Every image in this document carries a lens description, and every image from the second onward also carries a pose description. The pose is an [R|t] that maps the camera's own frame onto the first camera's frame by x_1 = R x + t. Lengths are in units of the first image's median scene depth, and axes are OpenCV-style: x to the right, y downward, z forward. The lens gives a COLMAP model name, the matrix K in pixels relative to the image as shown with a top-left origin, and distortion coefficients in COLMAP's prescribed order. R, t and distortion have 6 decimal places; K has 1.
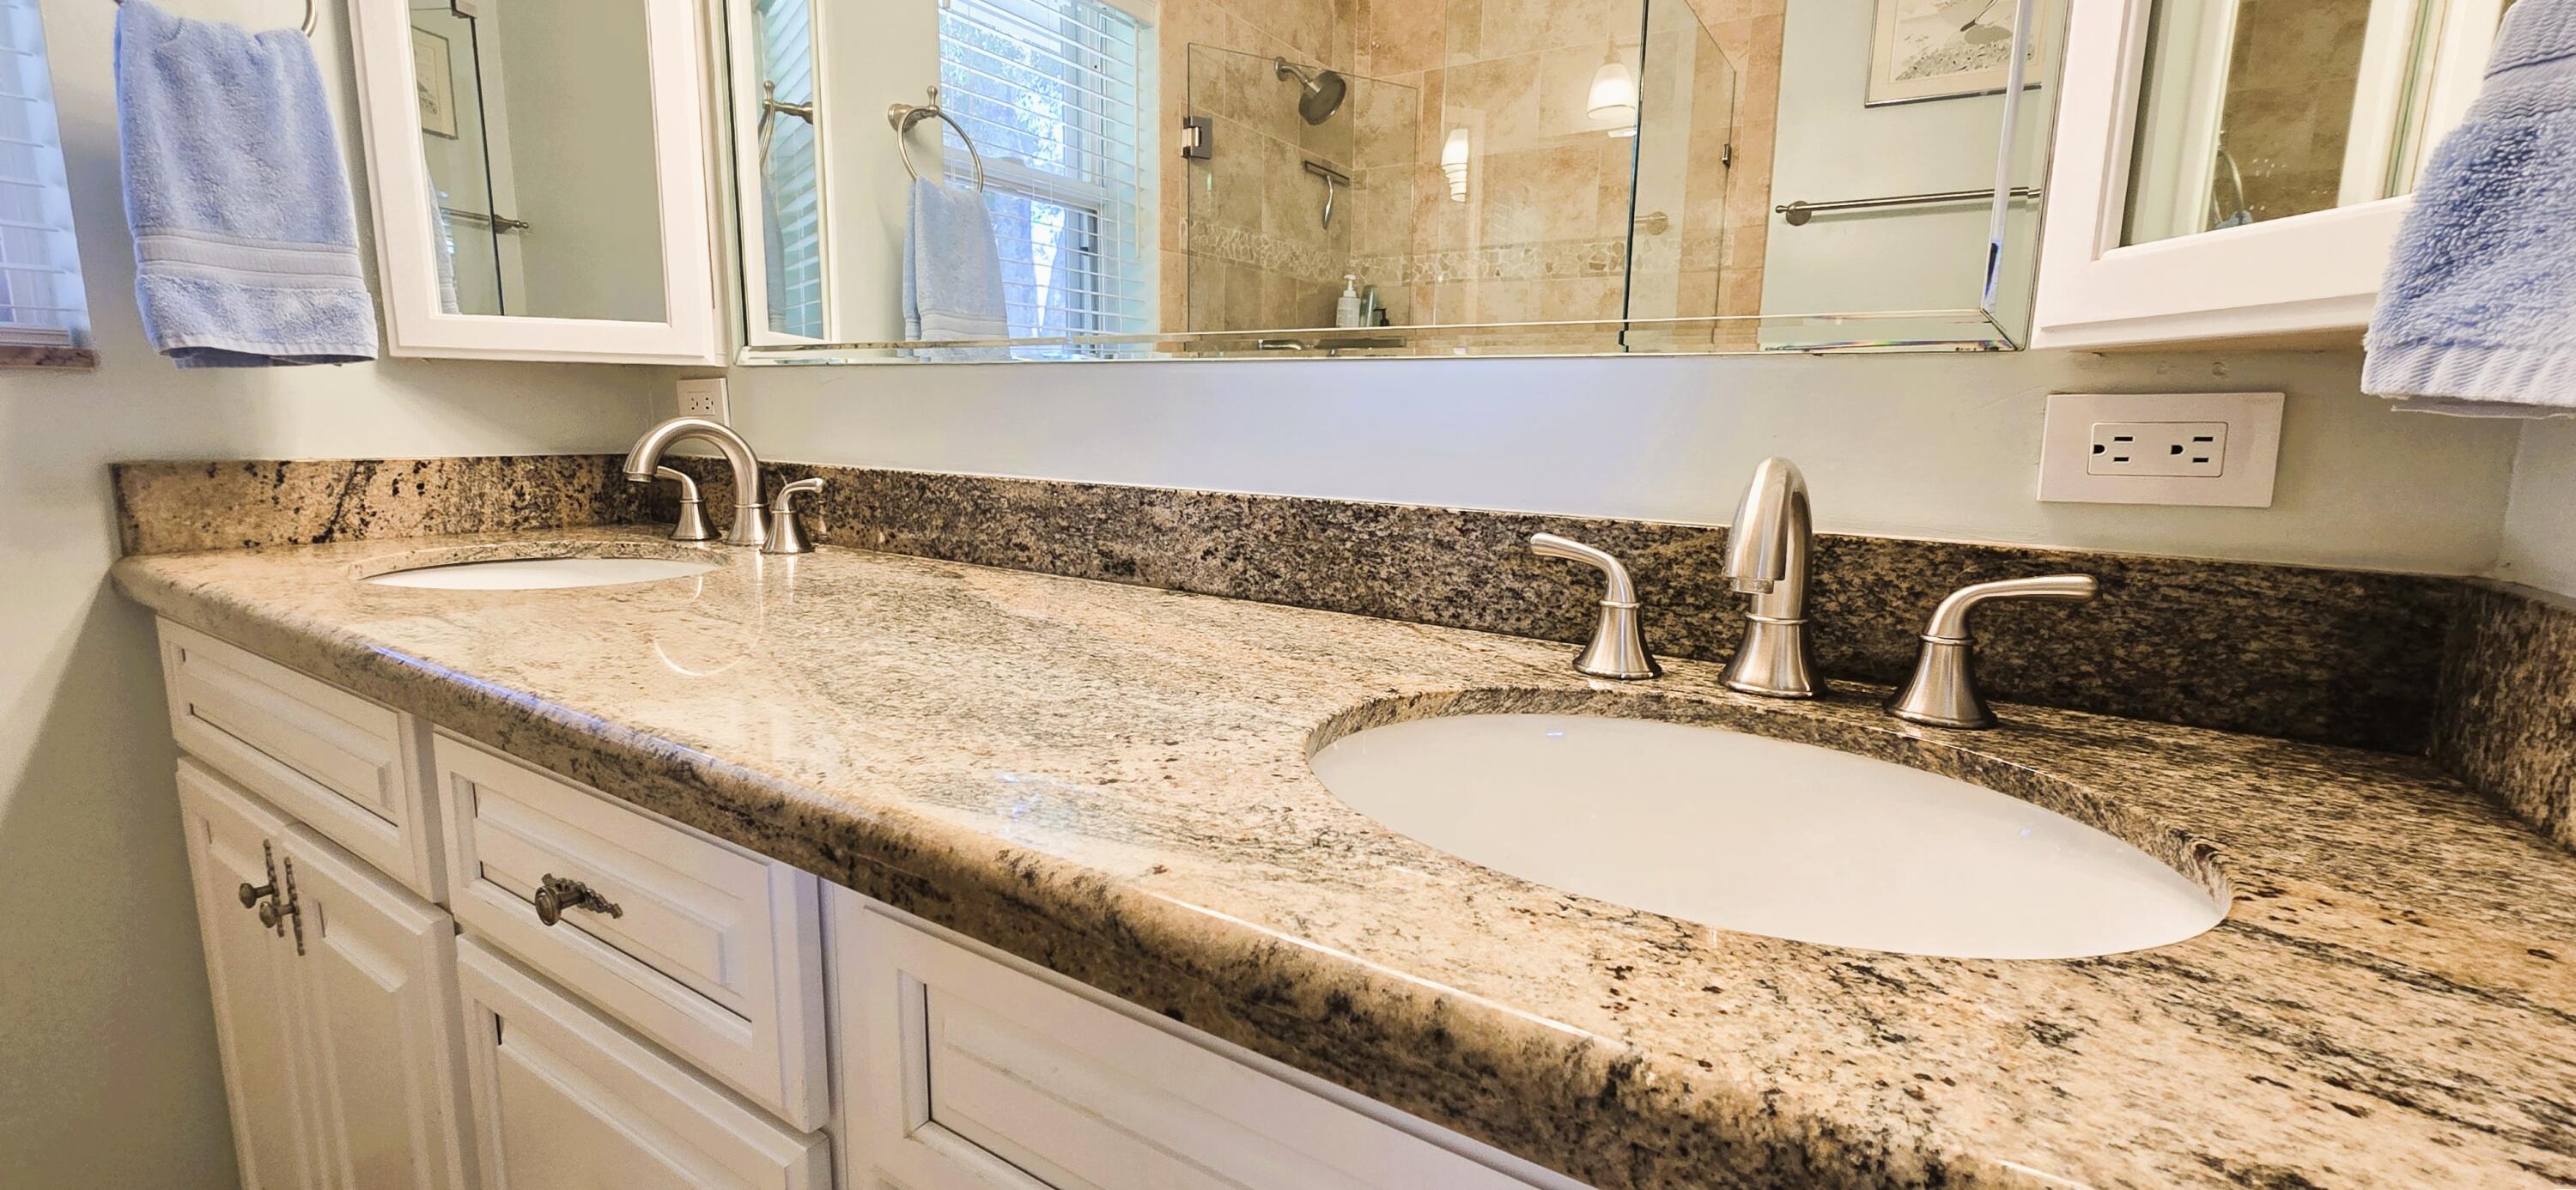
lens RADIAL K [[1061.4, 0, 1292.7], [0, 1061.4, 587.0], [0, 0, 1]] dist [-0.015510, 0.006638]
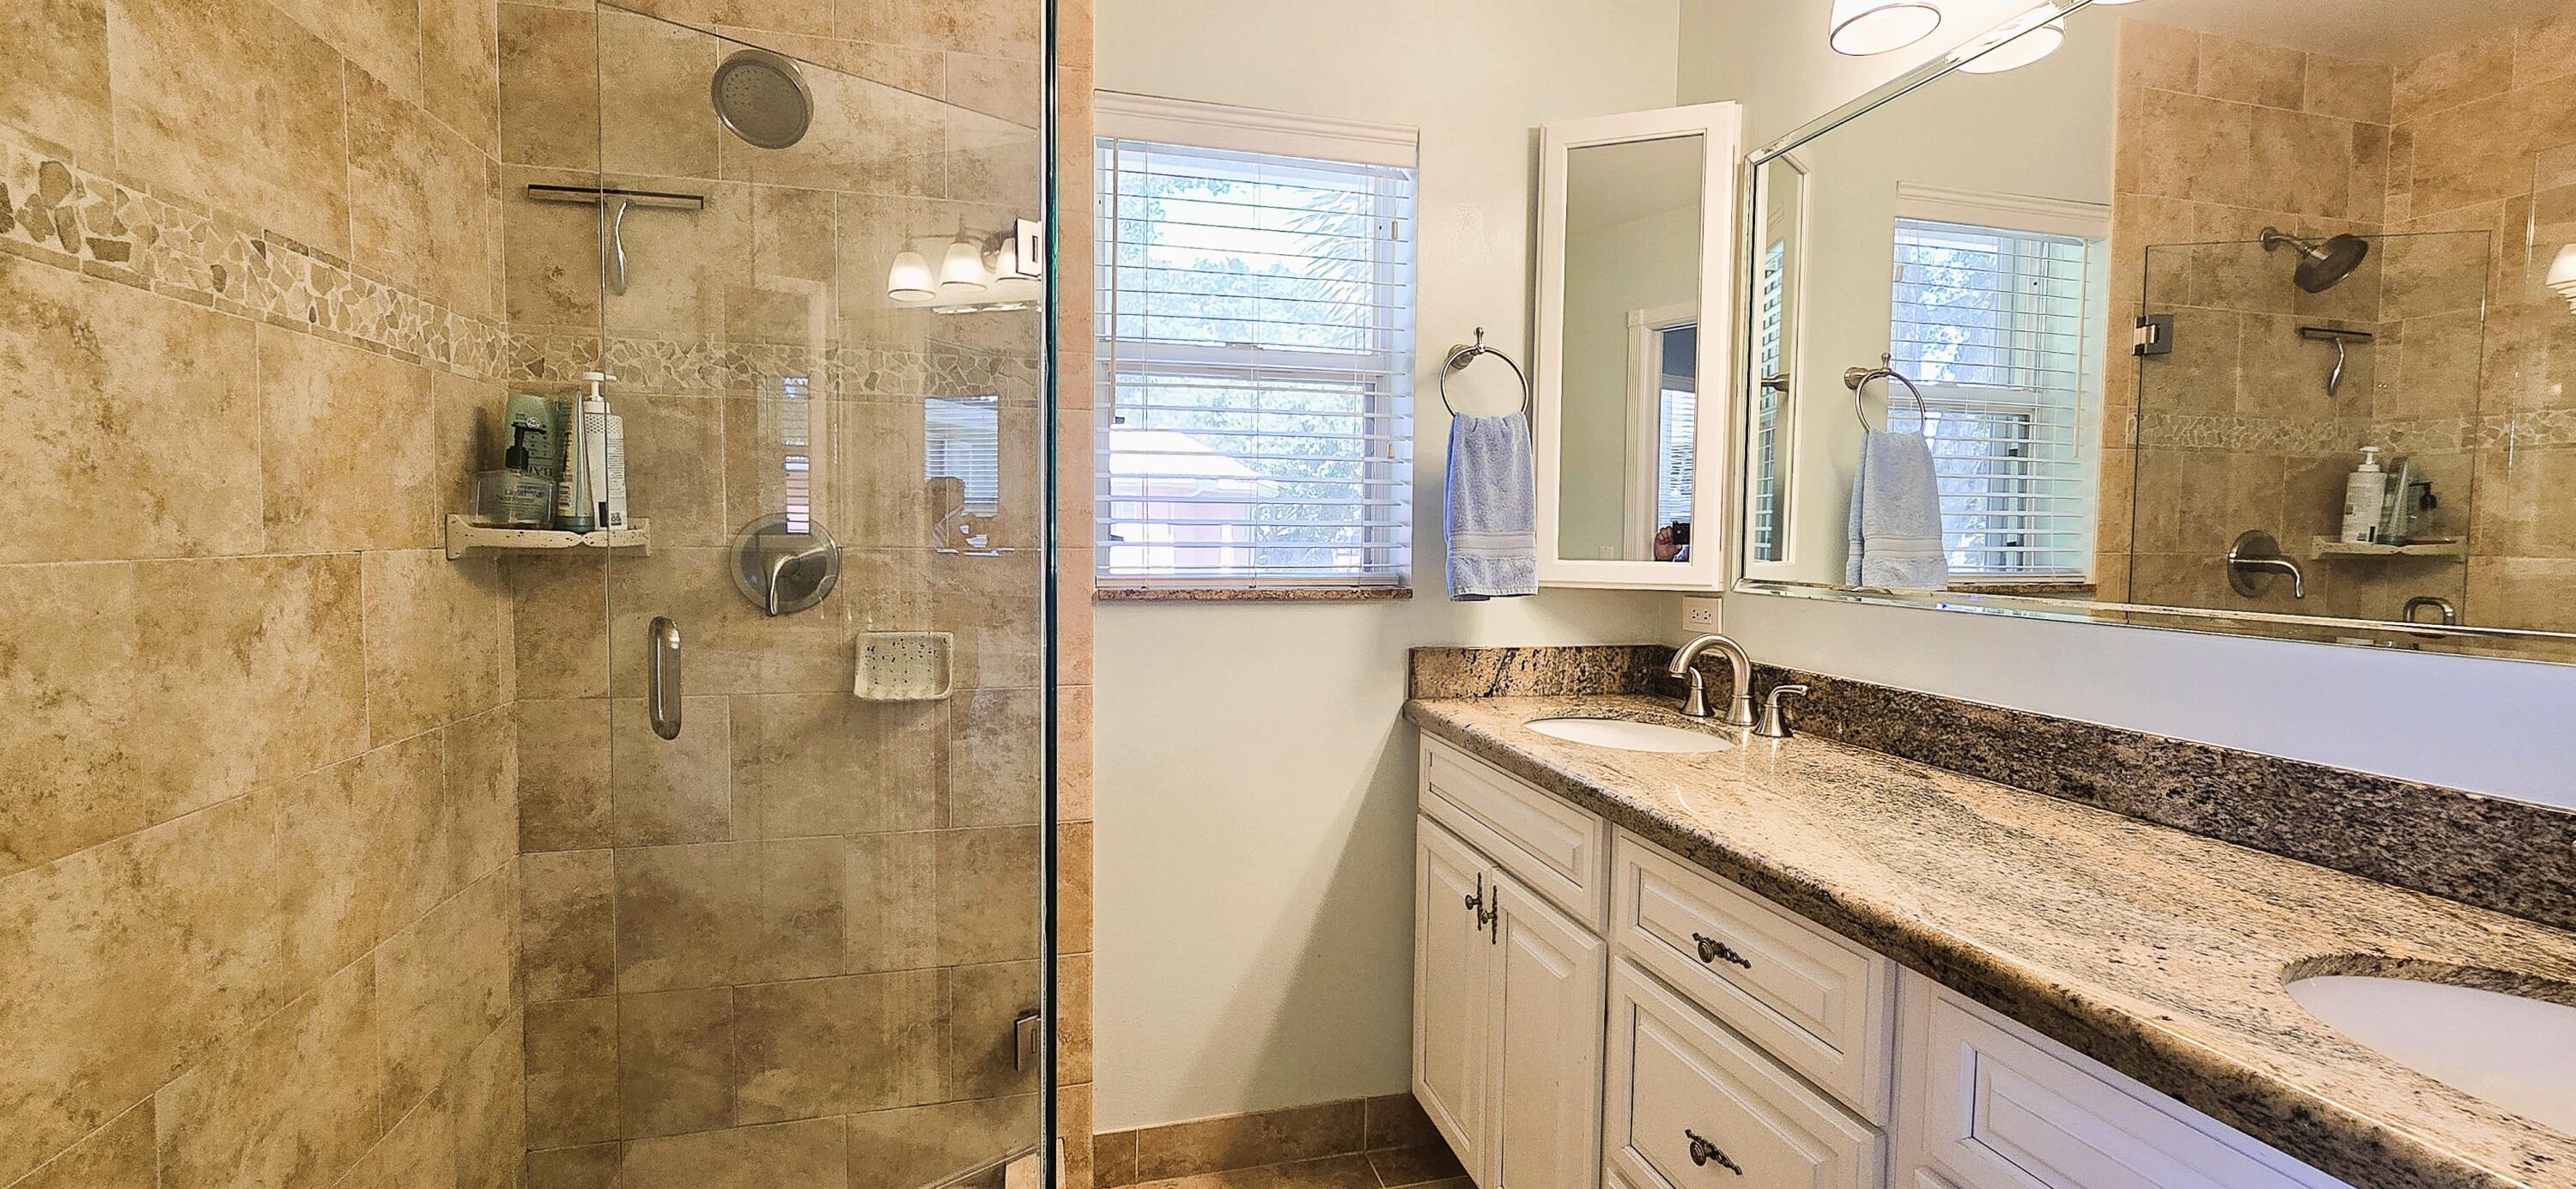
lens RADIAL K [[1061.4, 0, 1292.7], [0, 1061.4, 586.5], [0, 0, 1]] dist [-0.015510, 0.006638]
pose [[0.732486, 0.026429, -0.680269, -0.007109], [-0.107304, 0.991238, -0.077030, -0.064054], [0.672272, 0.129418, 0.728904, -0.554620]]
